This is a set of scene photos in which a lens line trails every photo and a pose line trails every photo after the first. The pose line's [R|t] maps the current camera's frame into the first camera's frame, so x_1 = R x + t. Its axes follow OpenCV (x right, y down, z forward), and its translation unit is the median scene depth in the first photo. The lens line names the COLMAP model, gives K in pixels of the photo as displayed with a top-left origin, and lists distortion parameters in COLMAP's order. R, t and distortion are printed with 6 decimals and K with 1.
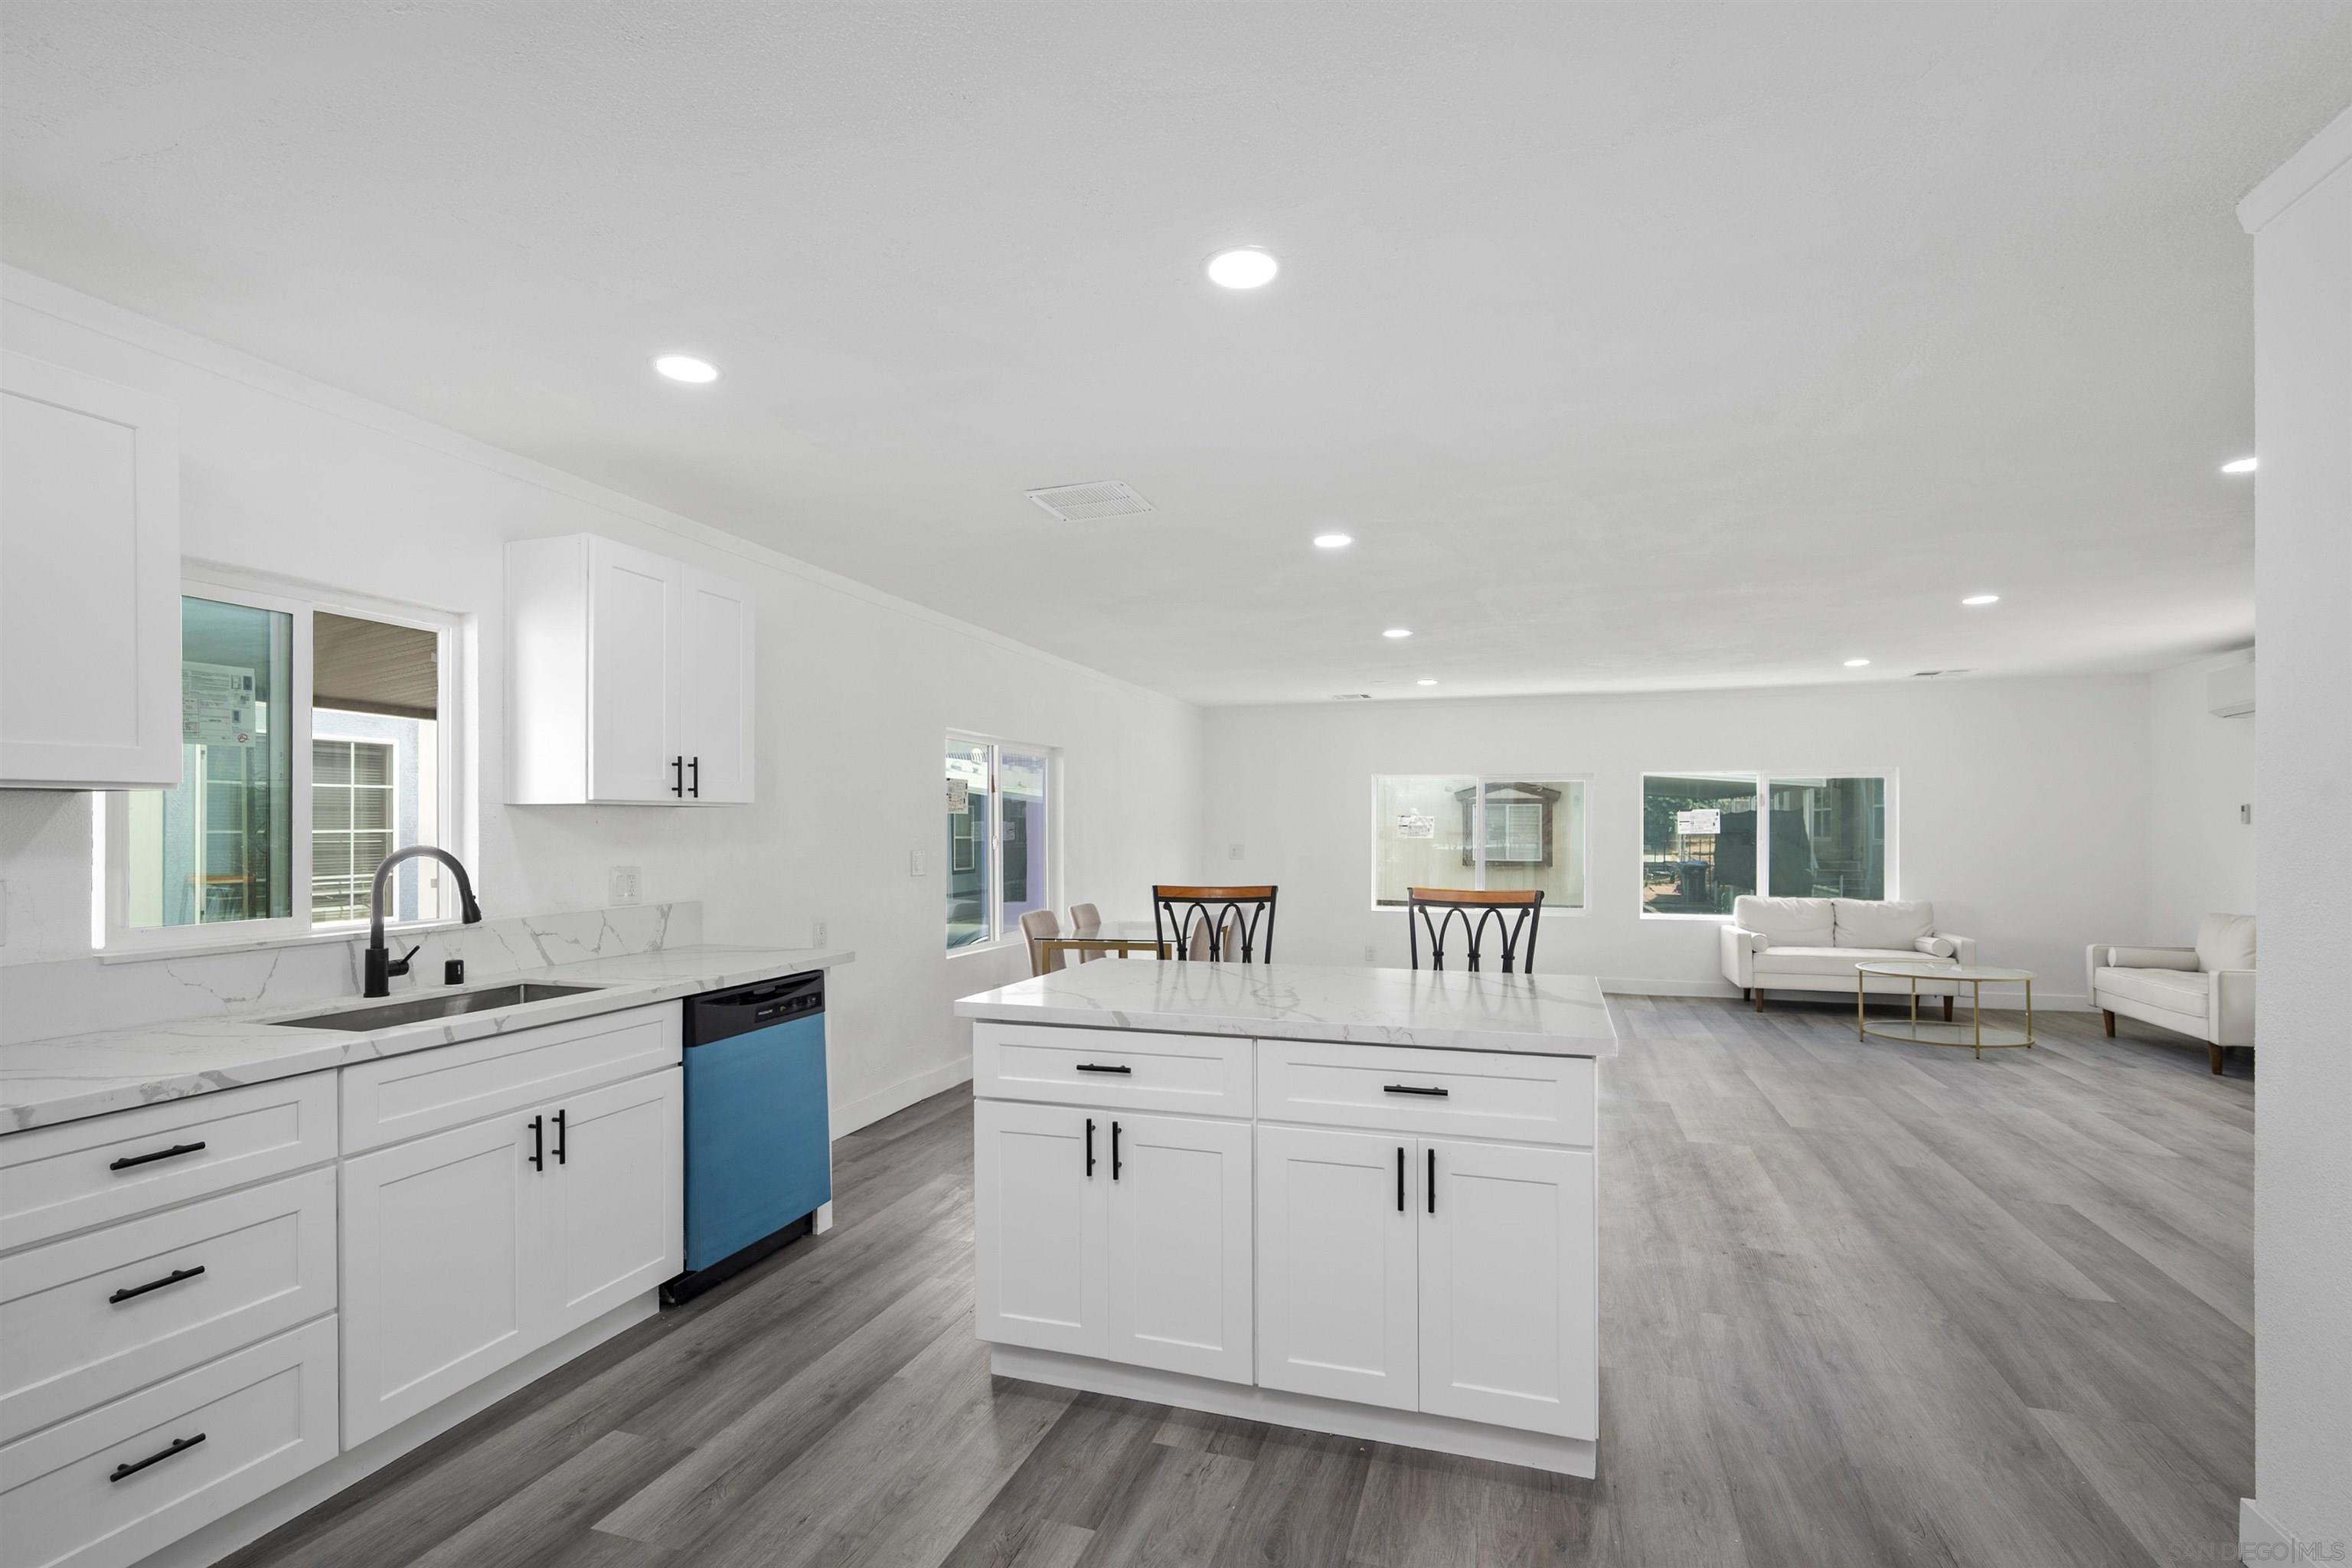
lens RADIAL K [[1077.3, 0, 1176.3], [0, 1077.3, 831.0], [0, 0, 1]] dist [0.000631, 0.000136]
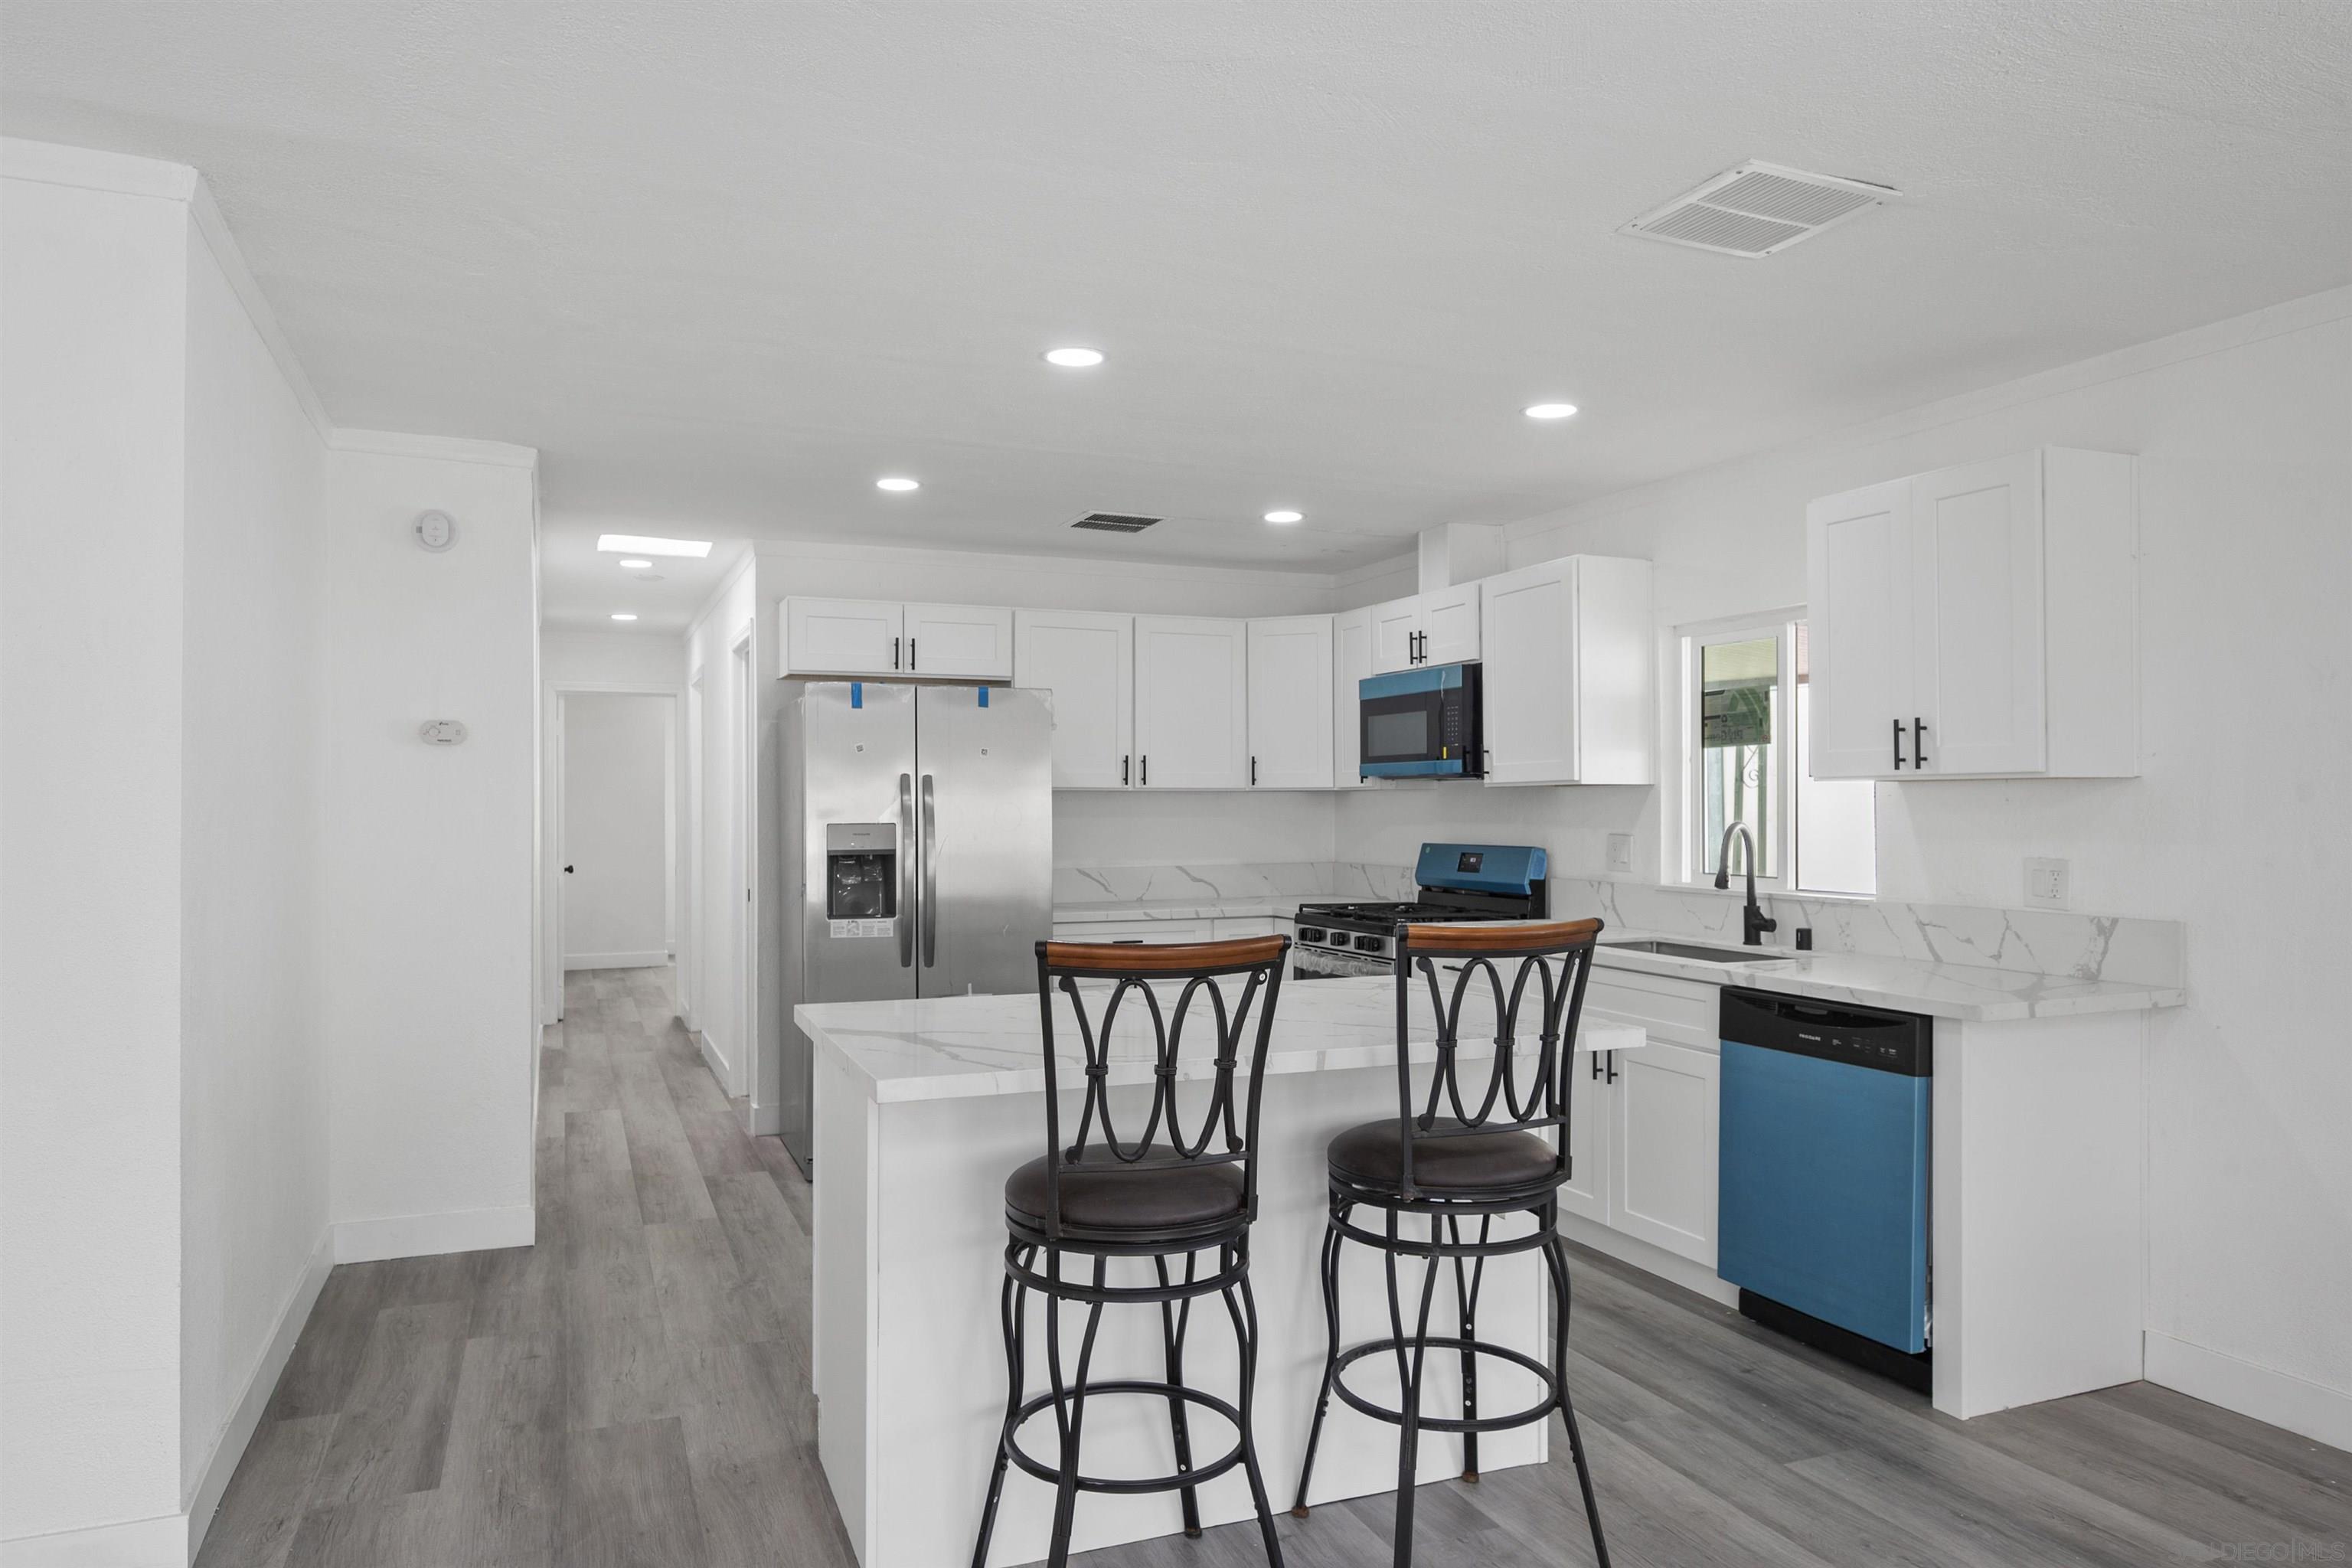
lens RADIAL K [[1484.5, 0, 1176.0], [0, 1484.5, 784.0], [0, 0, 1]] dist [0.003100, -0.000068]
pose [[-0.753191, -0.003140, -0.657794, 0.712838], [0.001679, 0.999976, -0.006695, -0.014993], [0.657799, -0.006147, -0.753168, 1.536311]]
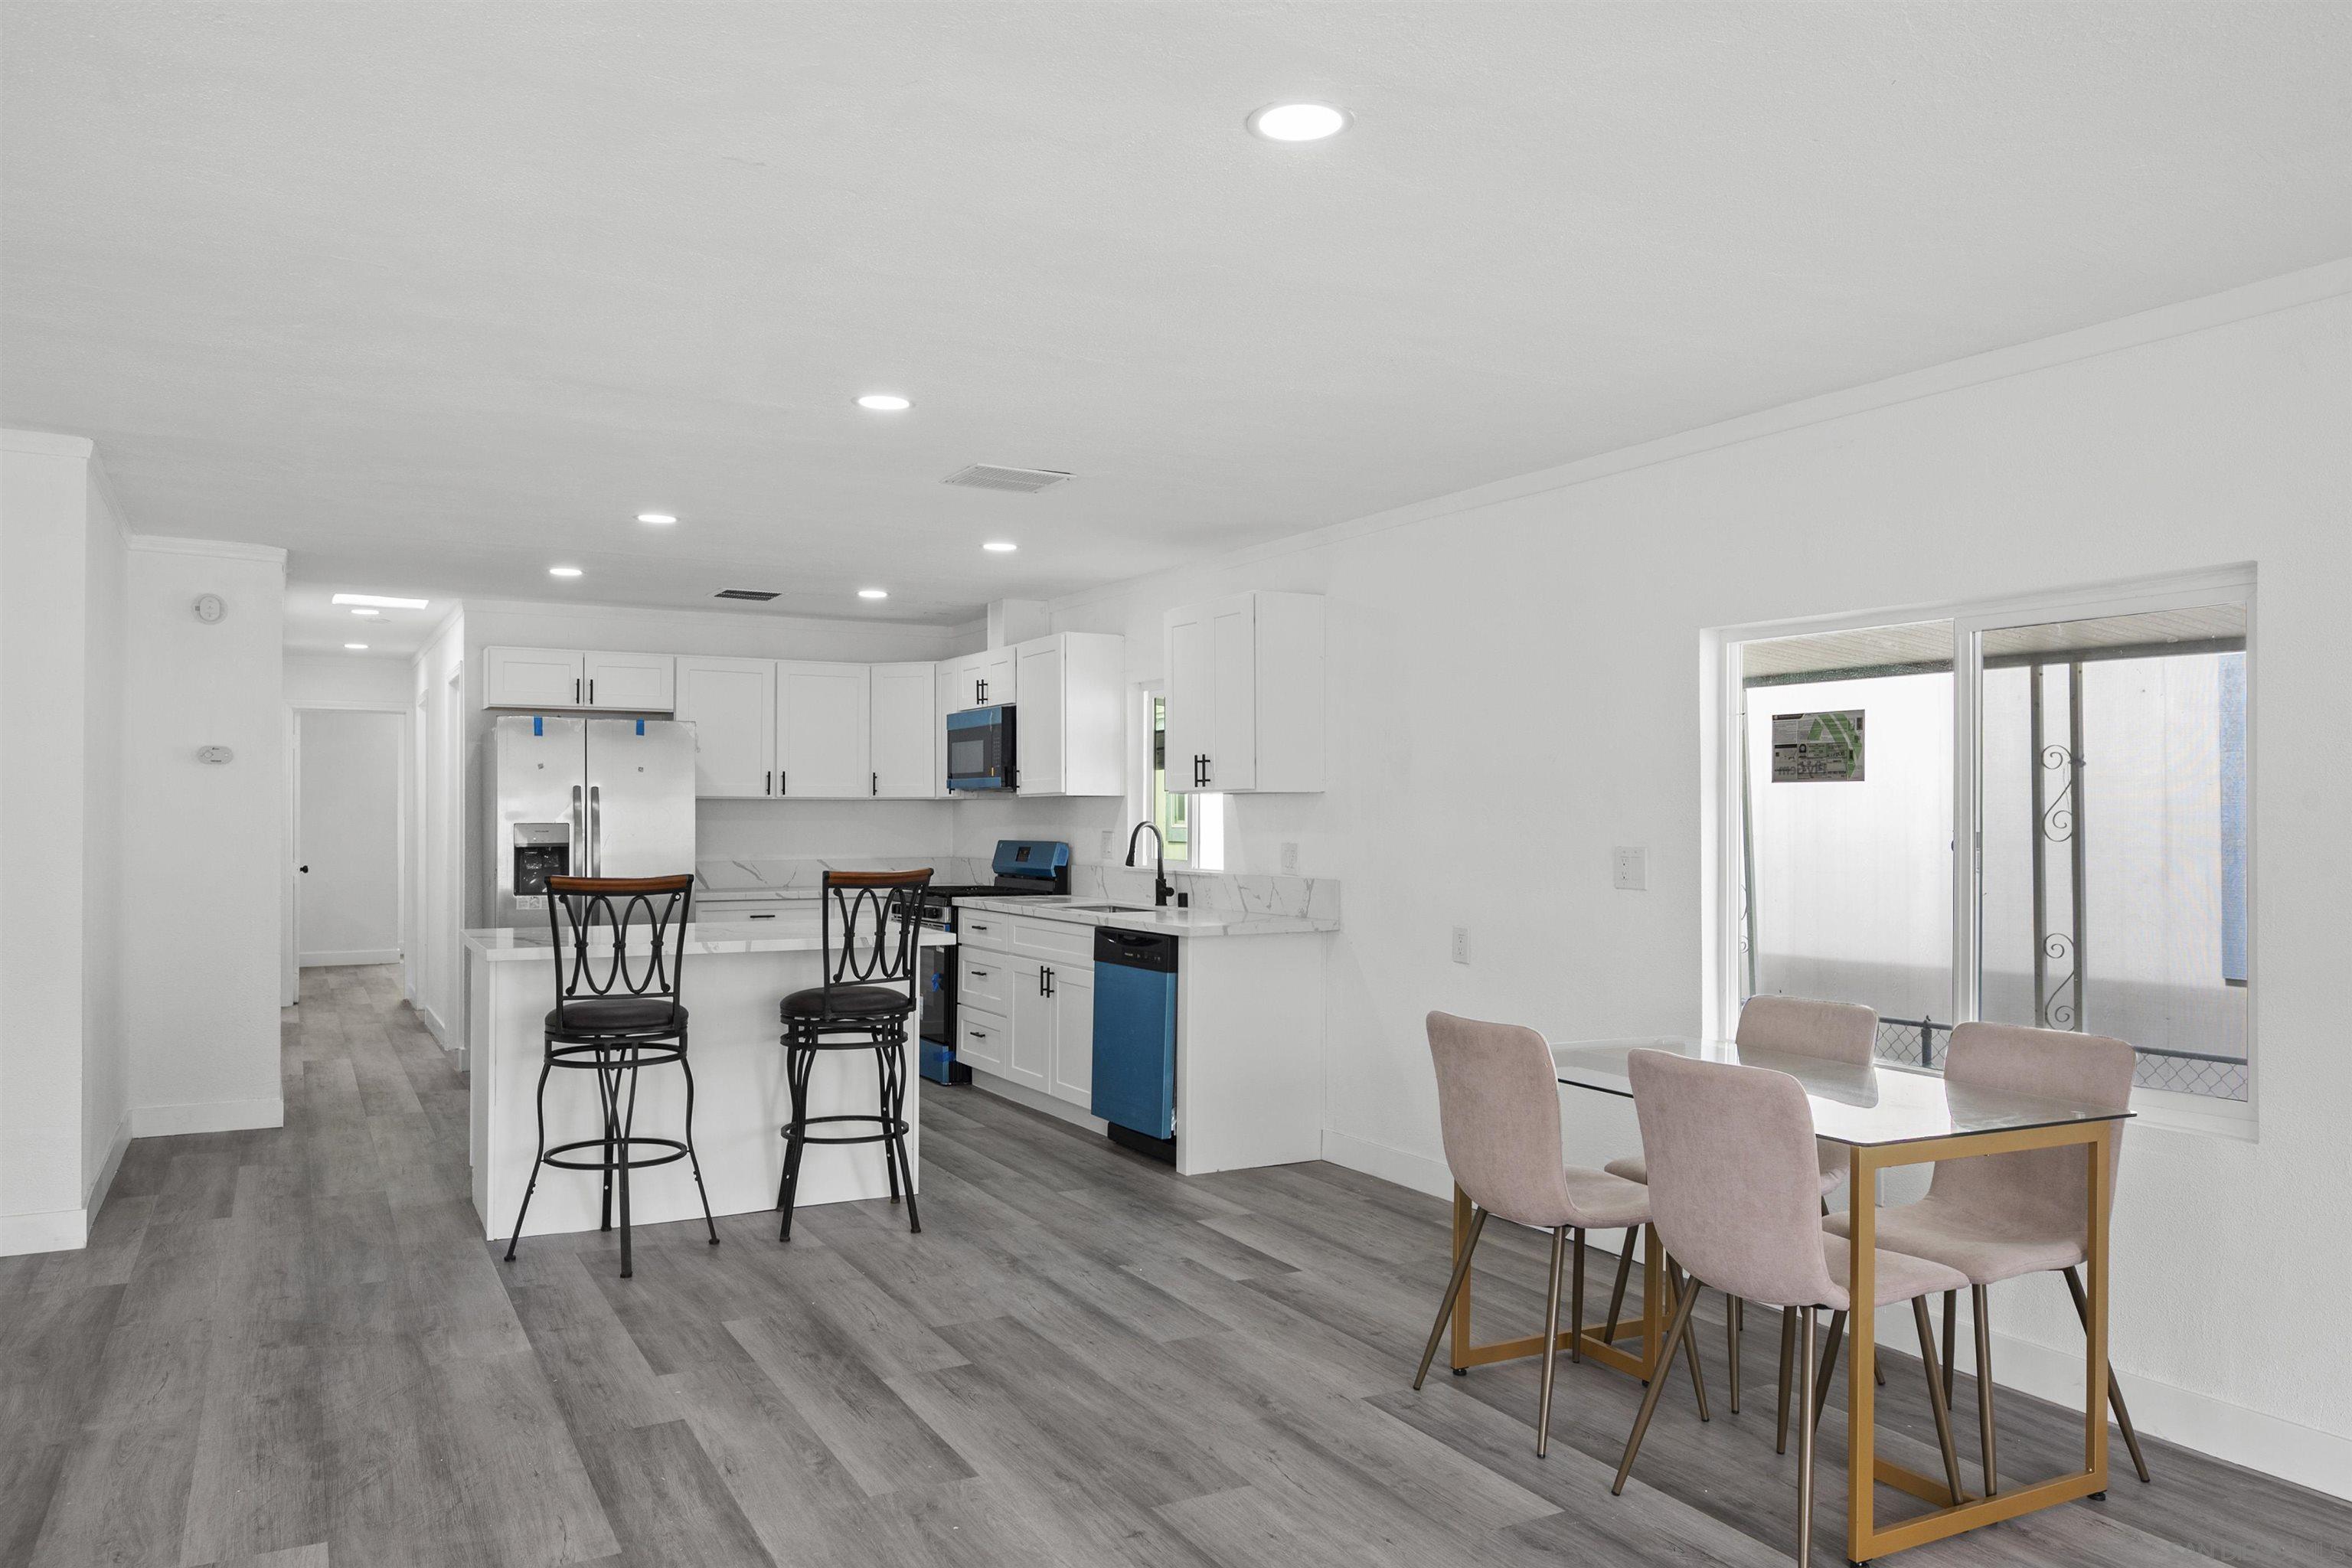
lens RADIAL K [[1635.0, 0, 1177.5], [0, 1635.0, 795.7], [0, 0, 1]] dist [-0.000274, 0.003826]
pose [[-0.678932, -0.004952, -0.734184, 1.022203], [-0.001248, 0.999984, -0.005591, -0.010918], [0.734200, -0.002880, -0.678927, 2.386666]]
